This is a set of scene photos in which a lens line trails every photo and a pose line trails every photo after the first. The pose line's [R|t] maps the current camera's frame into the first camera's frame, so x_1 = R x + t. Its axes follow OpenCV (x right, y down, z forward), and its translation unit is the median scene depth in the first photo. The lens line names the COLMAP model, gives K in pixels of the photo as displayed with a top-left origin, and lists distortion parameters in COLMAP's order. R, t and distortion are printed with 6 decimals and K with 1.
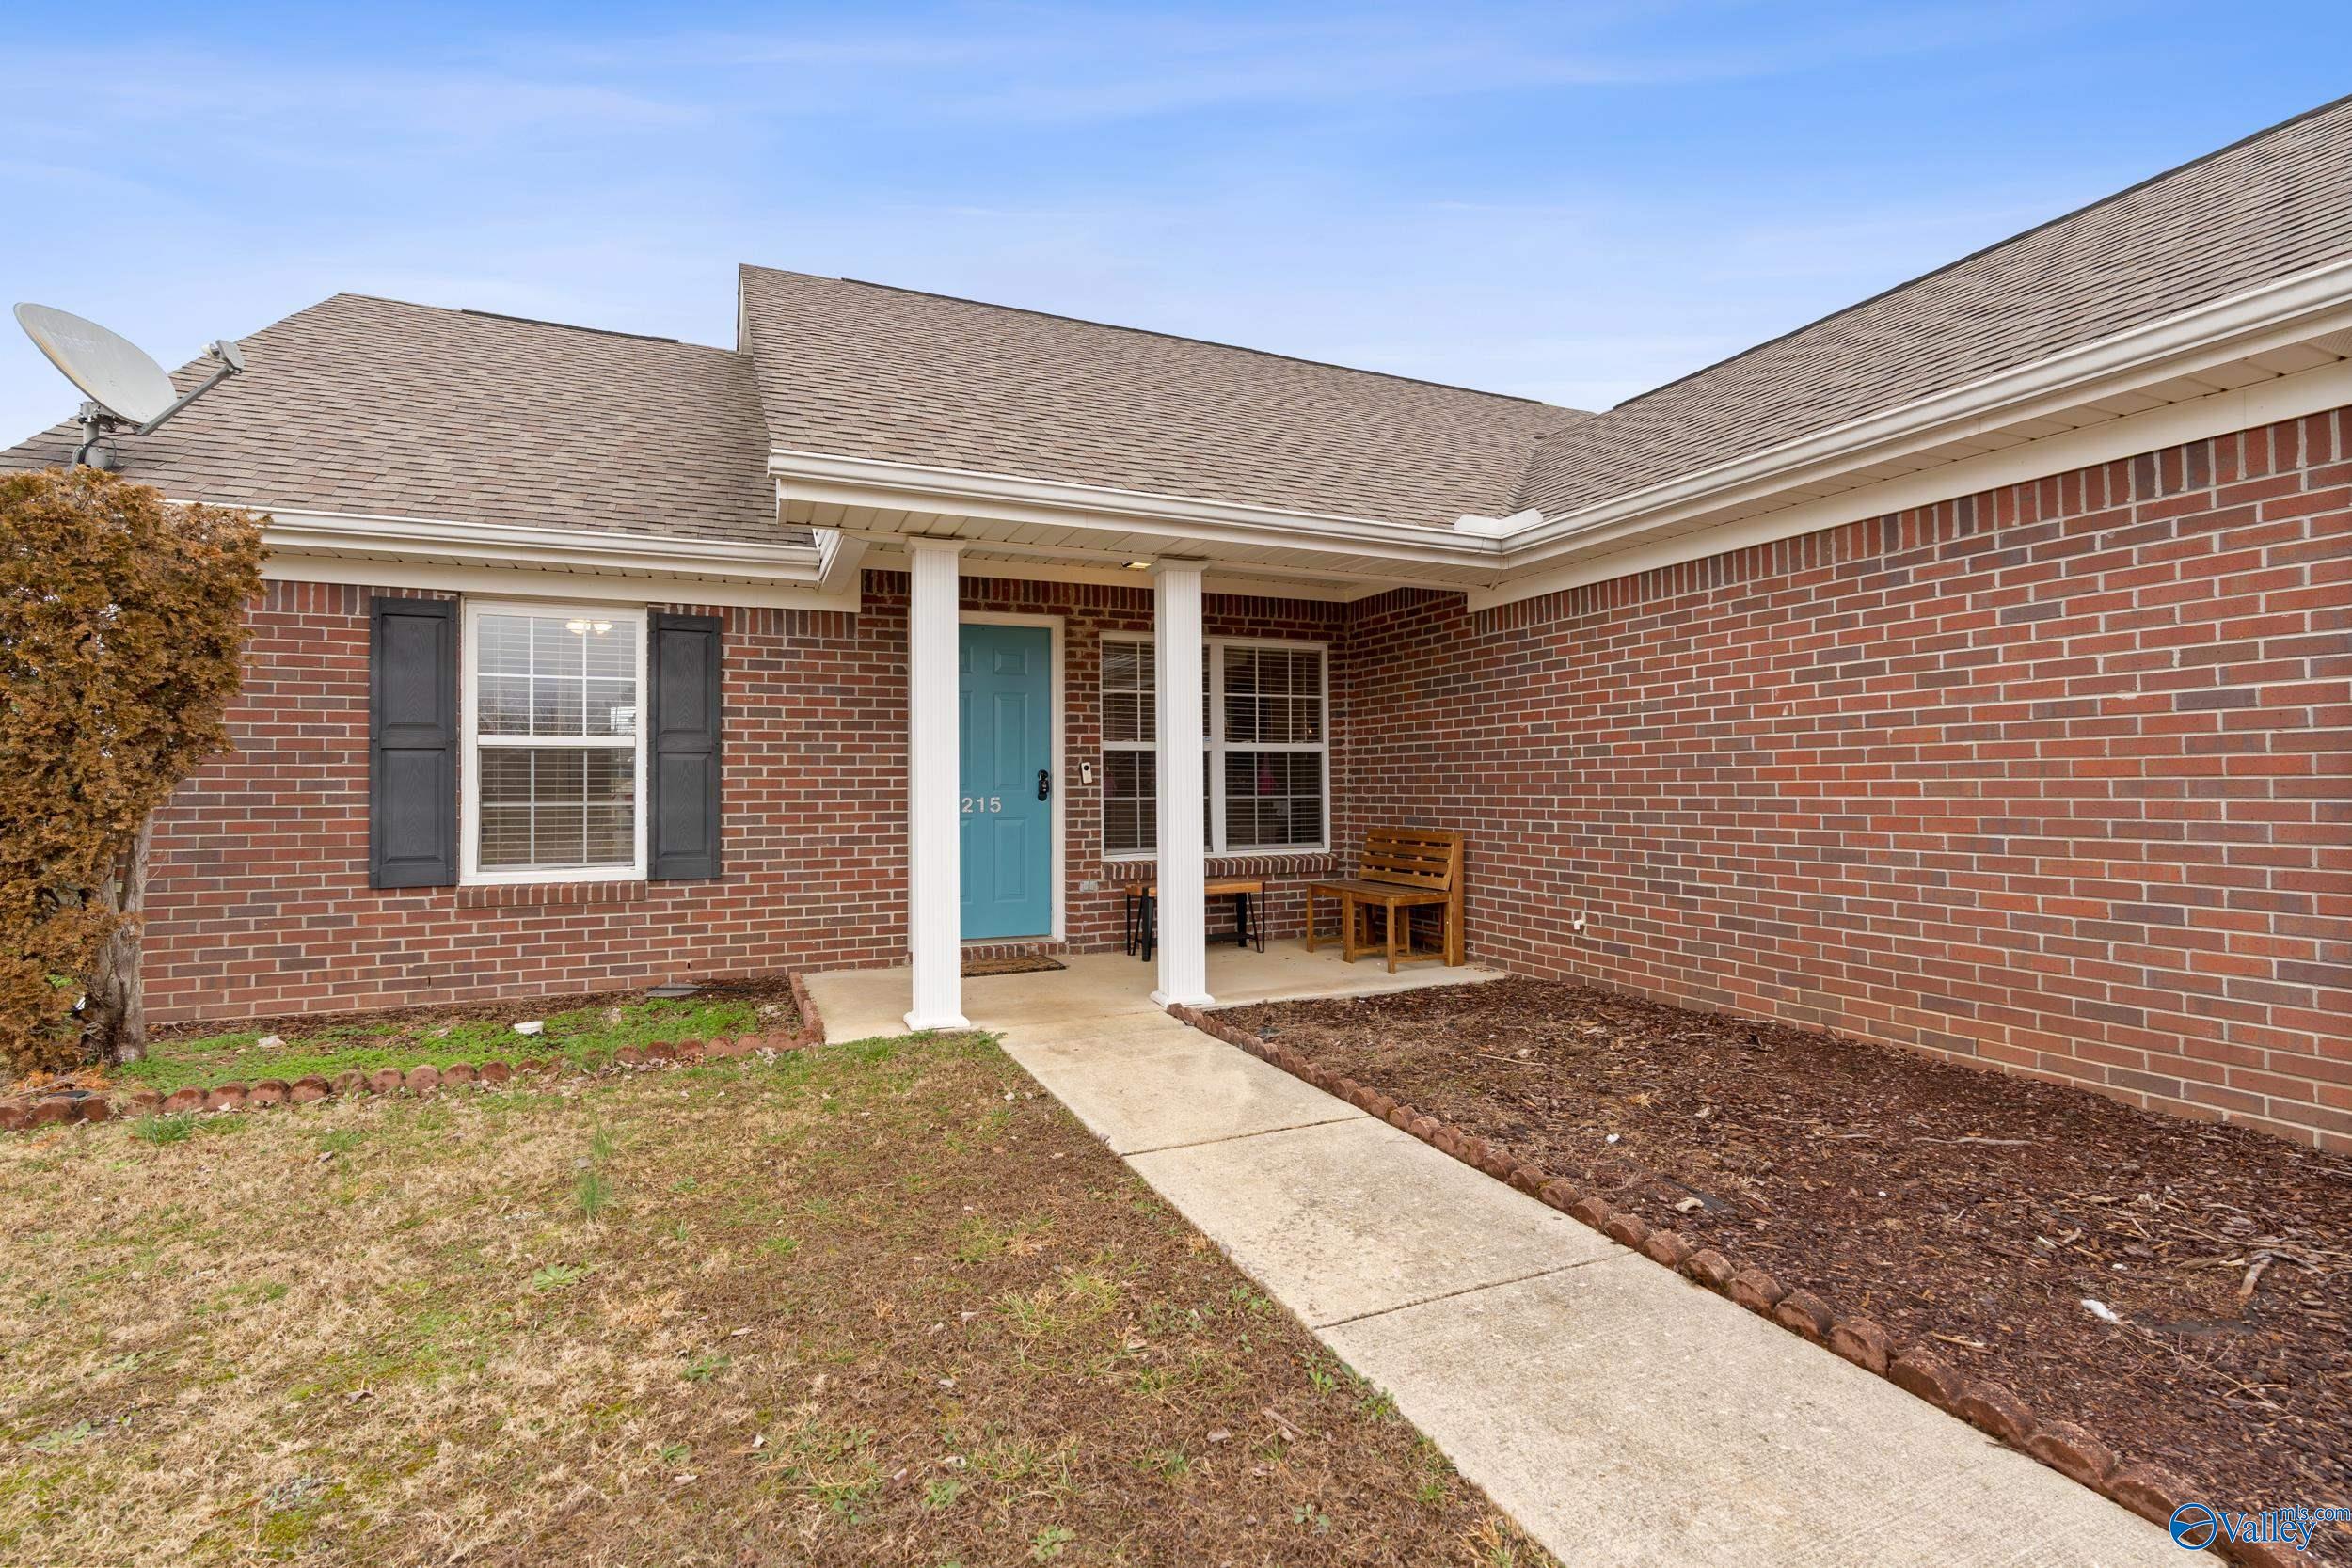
lens RADIAL K [[1076.8, 0, 1172.0], [0, 1076.8, 779.0], [0, 0, 1]] dist [-0.007469, 0.003444]
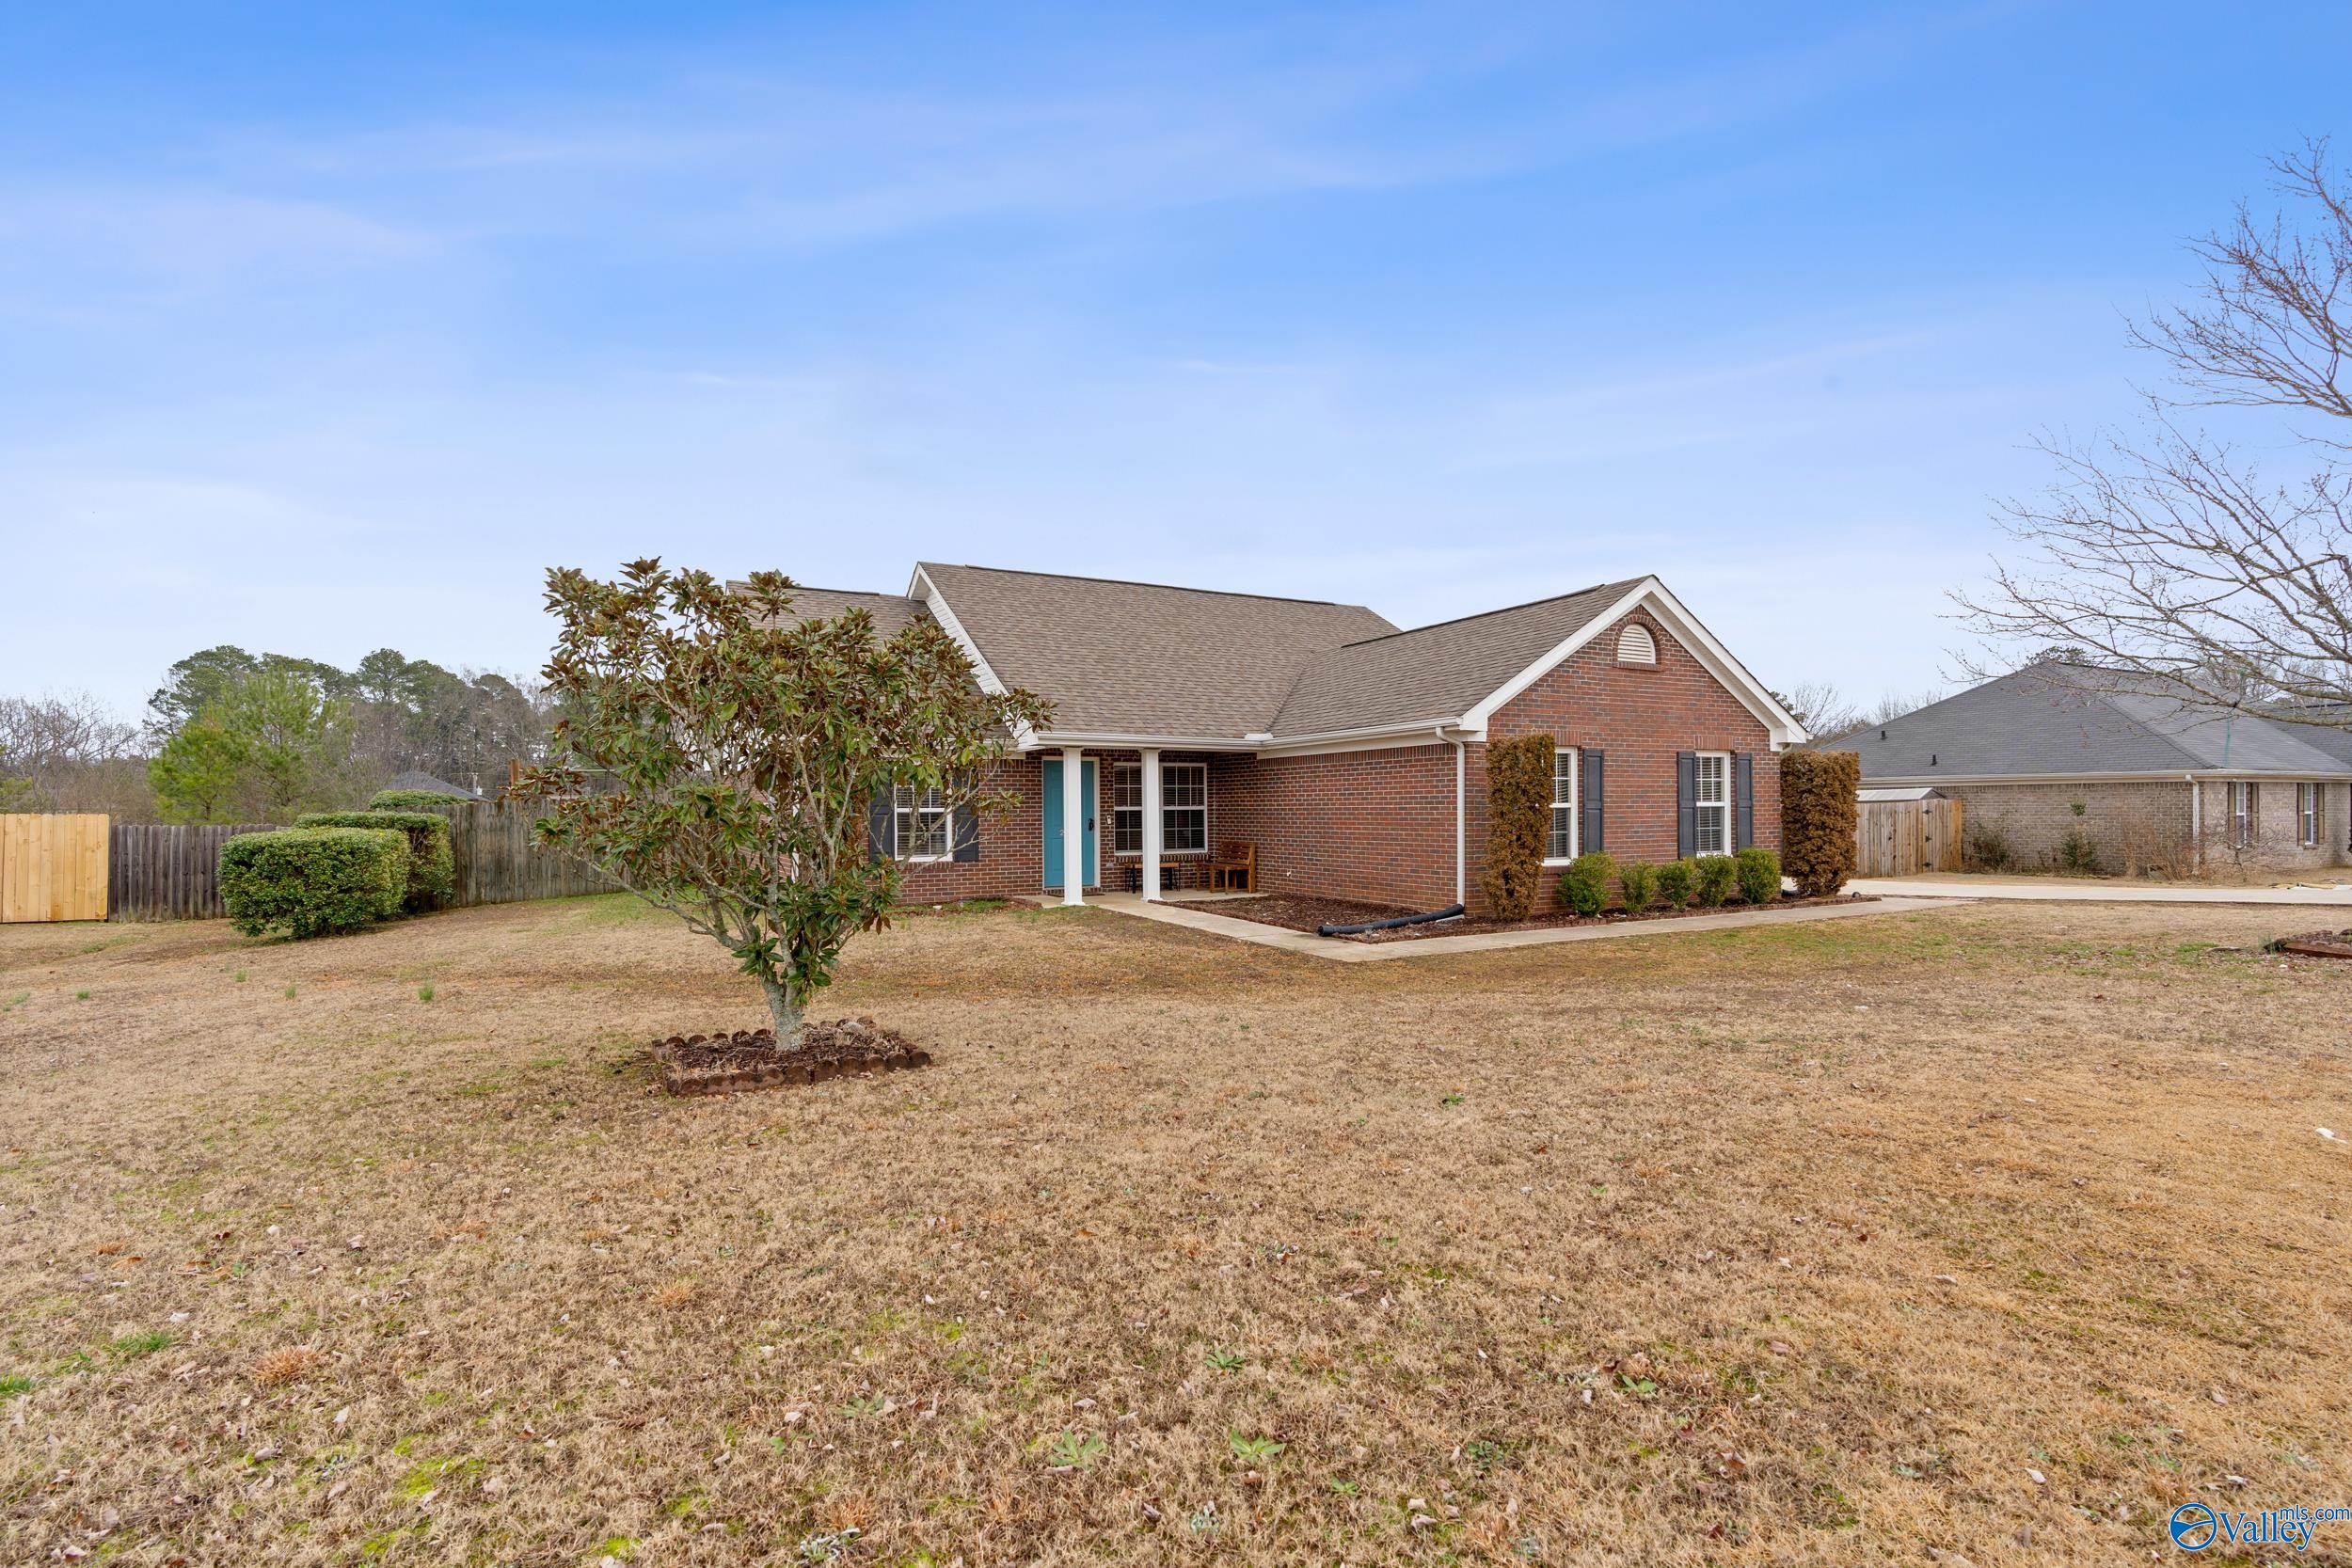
lens RADIAL K [[1076.8, 0, 1175.2], [0, 1076.8, 782.3], [0, 0, 1]] dist [-0.007469, 0.003444]
pose [[0.996299, 0.001930, 0.085930, -0.141007], [-0.000638, 0.999886, -0.015061, -0.055066], [-0.085949, 0.014950, 0.996187, -1.498703]]
